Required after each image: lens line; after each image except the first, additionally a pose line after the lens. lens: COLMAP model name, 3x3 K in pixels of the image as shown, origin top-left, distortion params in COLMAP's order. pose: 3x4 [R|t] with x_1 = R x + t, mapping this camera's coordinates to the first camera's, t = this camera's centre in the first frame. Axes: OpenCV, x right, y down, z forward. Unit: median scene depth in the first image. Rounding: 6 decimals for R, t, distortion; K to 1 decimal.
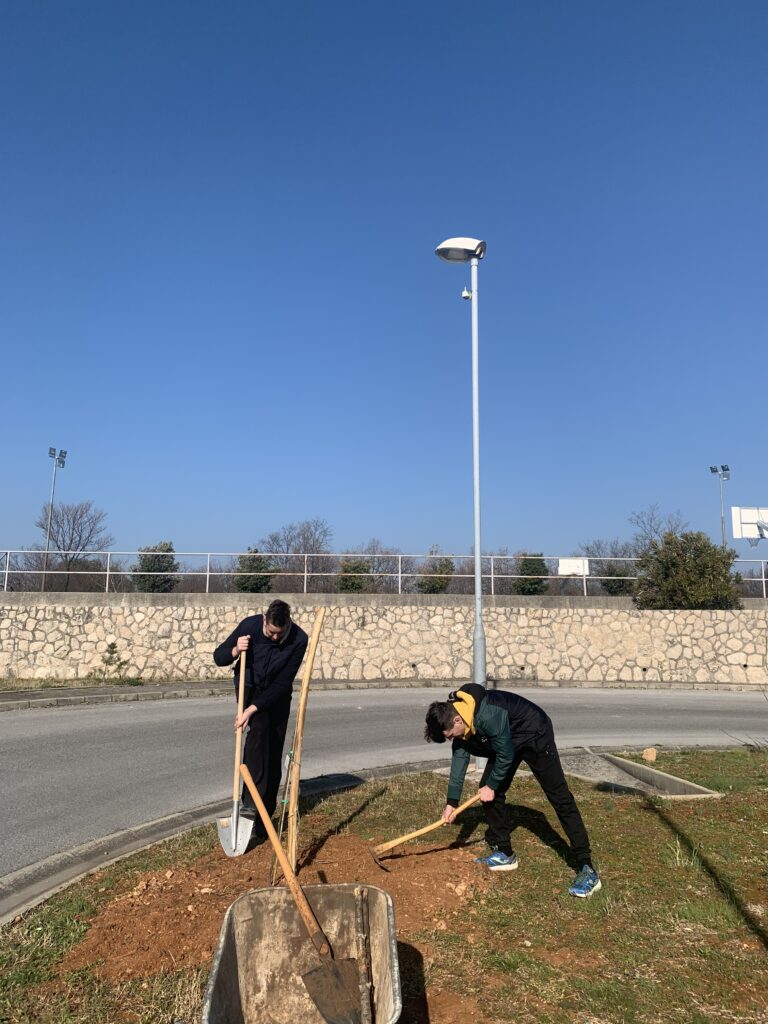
lens RADIAL K [[853.2, 0, 384.0], [0, 853.2, 512.0], [0, 0, 1]] dist [0.048624, 0.001026]
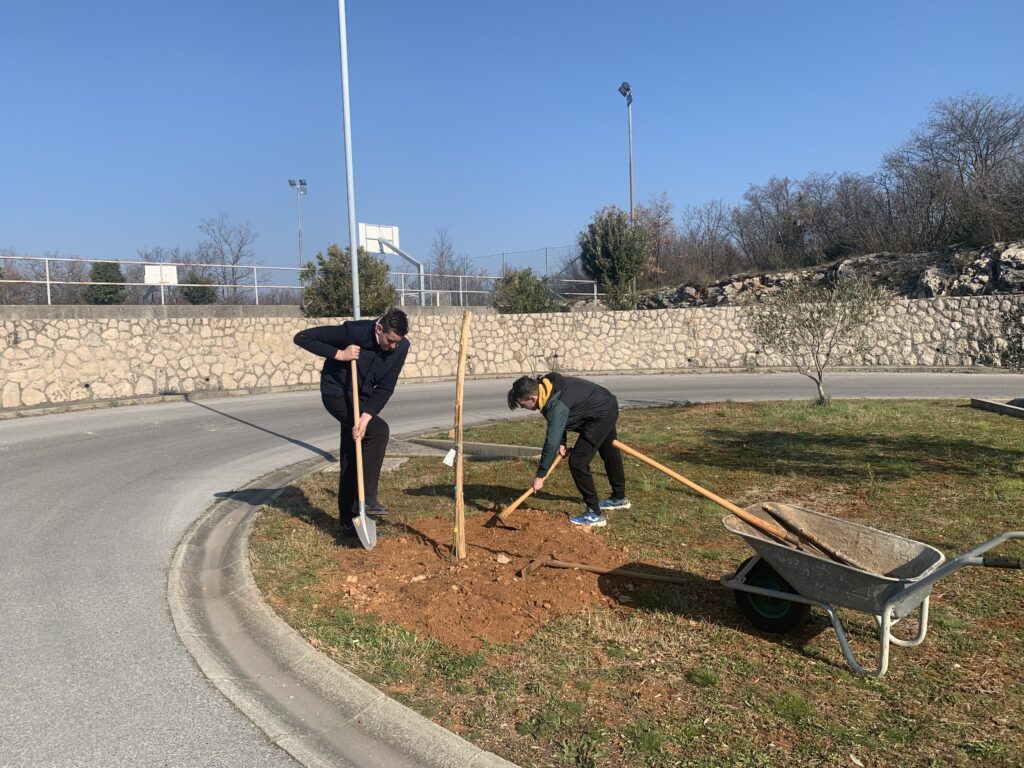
lens RADIAL K [[853.2, 0, 512.0], [0, 853.2, 384.0], [0, 0, 1]] dist [0.048624, 0.001026]
pose [[0.726294, -0.075624, 0.683212, -0.256232], [-0.054218, 0.984531, 0.166613, 0.004869], [-0.685243, -0.158052, 0.710958, 0.060499]]
